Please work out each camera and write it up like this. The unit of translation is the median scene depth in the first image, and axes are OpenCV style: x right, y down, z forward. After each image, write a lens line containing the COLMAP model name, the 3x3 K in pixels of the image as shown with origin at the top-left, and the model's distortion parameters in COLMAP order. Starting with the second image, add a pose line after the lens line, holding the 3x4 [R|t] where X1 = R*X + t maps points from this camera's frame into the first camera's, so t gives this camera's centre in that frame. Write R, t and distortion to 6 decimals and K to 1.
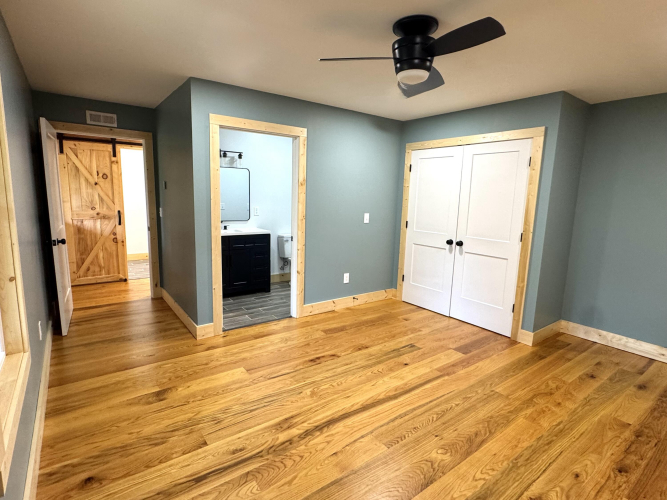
lens RADIAL K [[350.4, 0, 333.9], [0, 350.4, 249.7], [0, 0, 1]] dist [-0.004363, 0.002298]
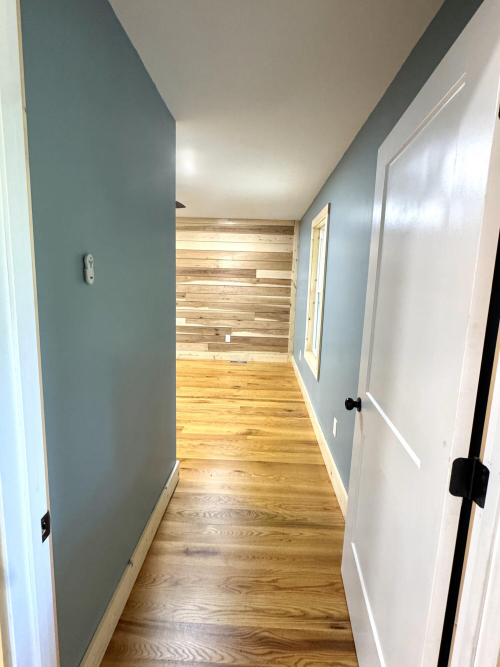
lens RADIAL K [[350.4, 0, 249.7], [0, 350.4, 333.3], [0, 0, 1]] dist [-0.004363, 0.002298]
pose [[-0.778788, -0.155645, 0.607671, -1.102720], [0.042624, 0.953359, 0.298814, -0.311795], [-0.625838, 0.258614, -0.735830, 1.654219]]
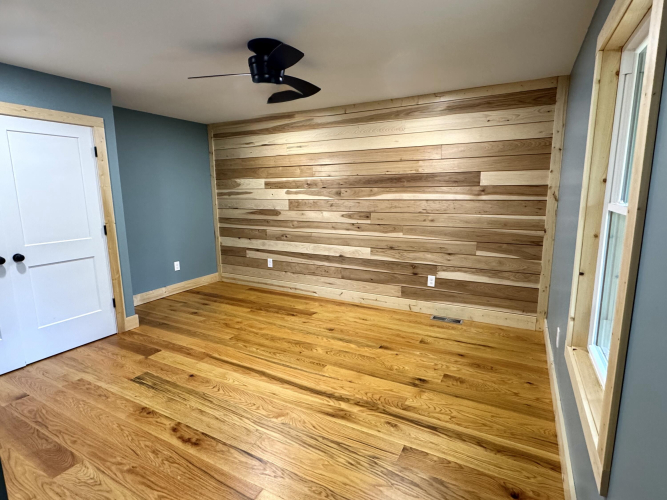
lens RADIAL K [[350.4, 0, 333.1], [0, 350.4, 248.3], [0, 0, 1]] dist [-0.004363, 0.002298]
pose [[-0.422813, -0.174743, 0.889210, -0.745541], [0.140674, 0.956682, 0.254892, -0.179315], [-0.895232, 0.232861, -0.379916, 1.006982]]
